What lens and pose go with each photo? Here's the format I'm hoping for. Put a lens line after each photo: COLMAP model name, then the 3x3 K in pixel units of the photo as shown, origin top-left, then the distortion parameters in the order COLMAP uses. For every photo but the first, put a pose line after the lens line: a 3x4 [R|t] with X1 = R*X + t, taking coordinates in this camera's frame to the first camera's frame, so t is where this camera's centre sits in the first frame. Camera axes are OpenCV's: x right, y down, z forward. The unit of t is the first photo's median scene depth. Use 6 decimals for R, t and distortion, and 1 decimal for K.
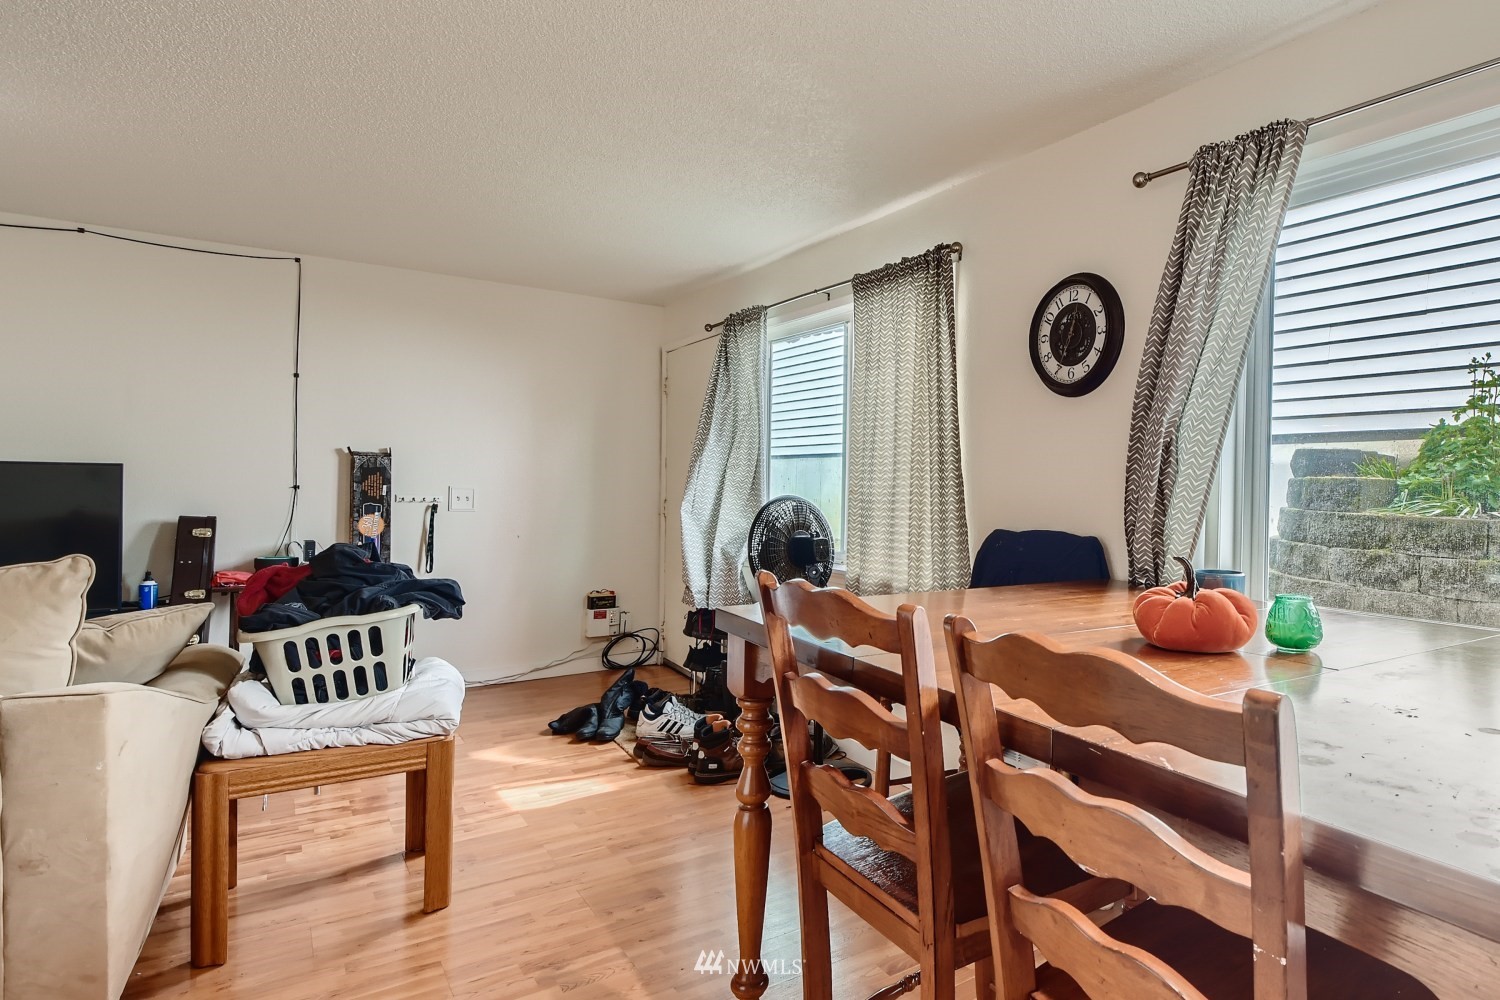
lens RADIAL K [[782.2, 0, 750.0], [0, 782.2, 500.0], [0, 0, 1]] dist [-0.000429, -0.000214]
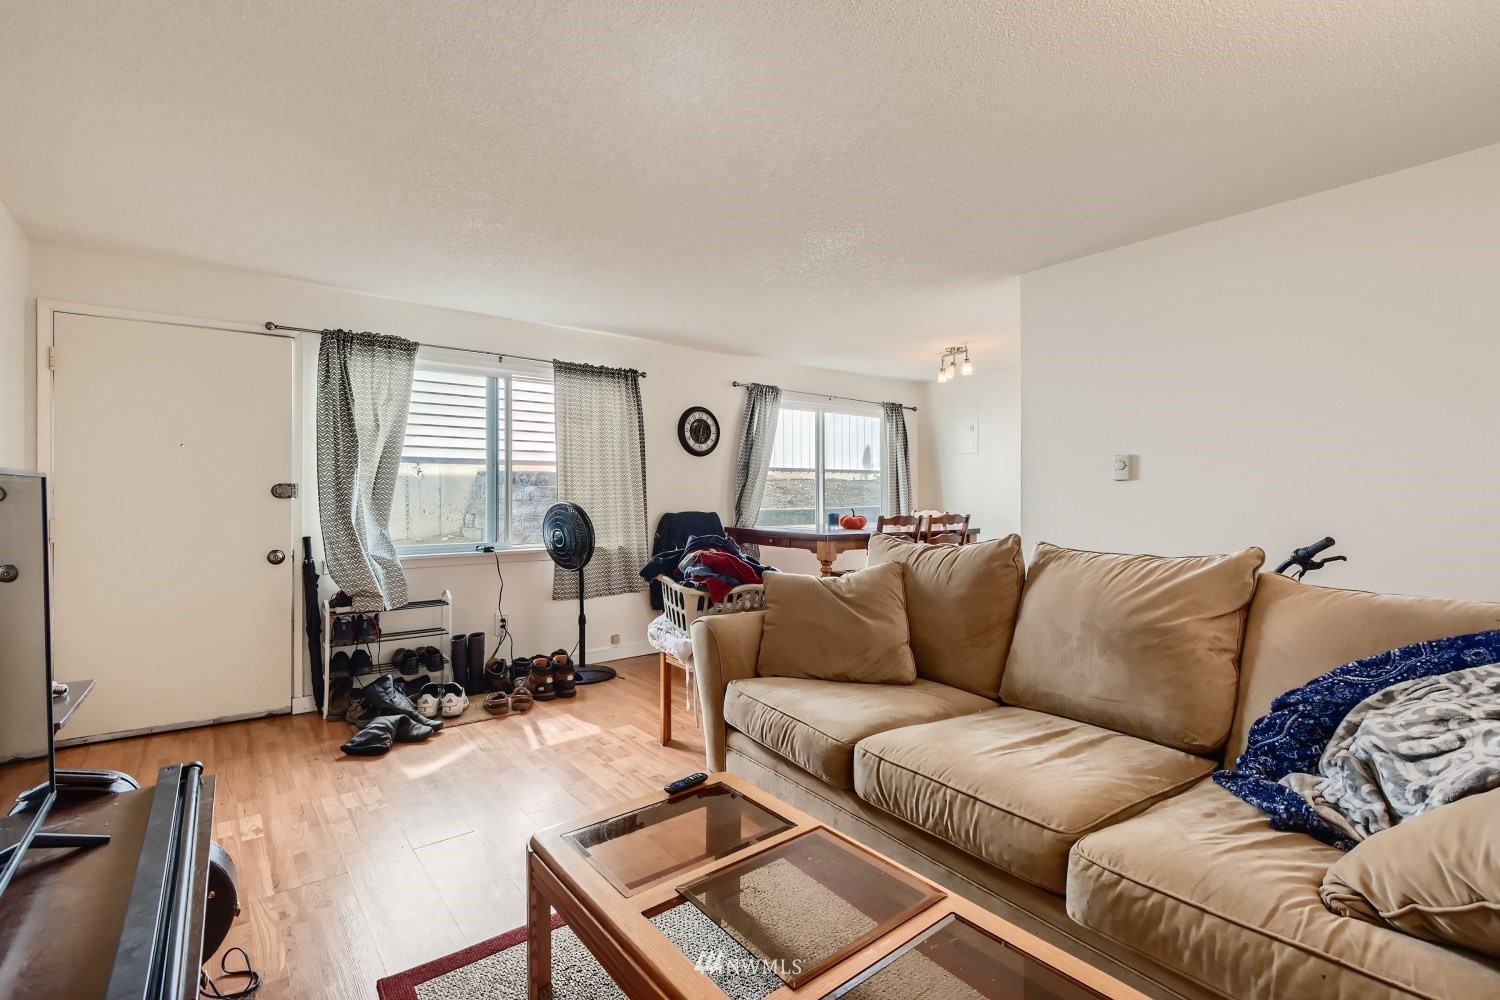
lens RADIAL K [[782.2, 0, 750.0], [0, 782.2, 500.0], [0, 0, 1]] dist [-0.000429, -0.000214]
pose [[-0.059250, -0.017567, 0.998089, -0.794239], [0.020732, 0.999608, 0.018824, -0.014720], [-0.998028, 0.021808, -0.058863, 0.382729]]
